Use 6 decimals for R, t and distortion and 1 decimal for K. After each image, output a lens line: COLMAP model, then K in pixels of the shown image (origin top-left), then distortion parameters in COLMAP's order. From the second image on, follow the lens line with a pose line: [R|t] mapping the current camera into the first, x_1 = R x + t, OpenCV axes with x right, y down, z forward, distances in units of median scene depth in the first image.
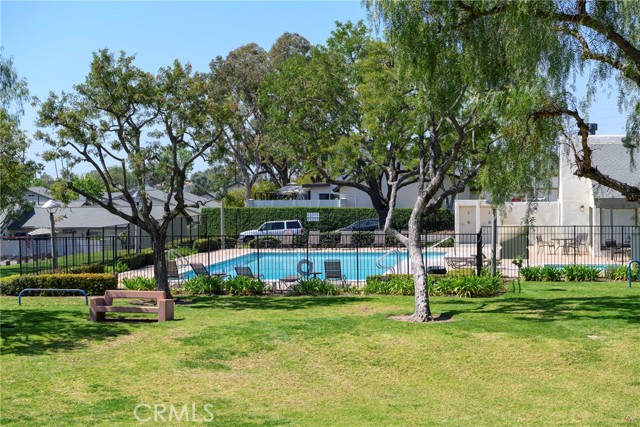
lens RADIAL K [[1306.5, 0, 320.7], [0, 1306.5, 213.4], [0, 0, 1]] dist [0.021786, 0.000000]
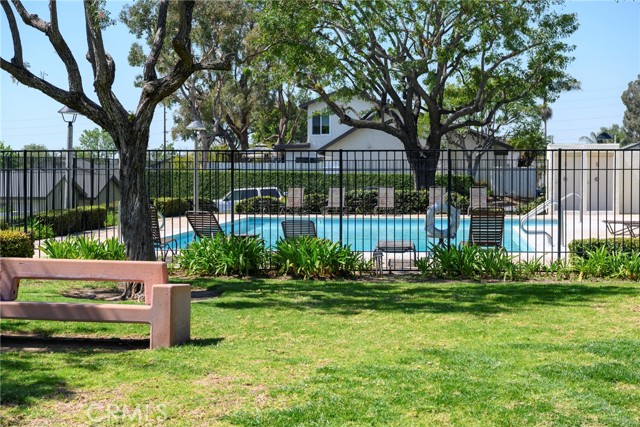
lens RADIAL K [[1306.5, 0, 319.2], [0, 1306.5, 213.9], [0, 0, 1]] dist [0.021786, 0.000000]
pose [[0.998112, 0.012699, 0.060096, -0.088913], [-0.013005, 0.999904, 0.004705, 0.039710], [-0.060030, -0.005477, 0.998182, 0.574573]]
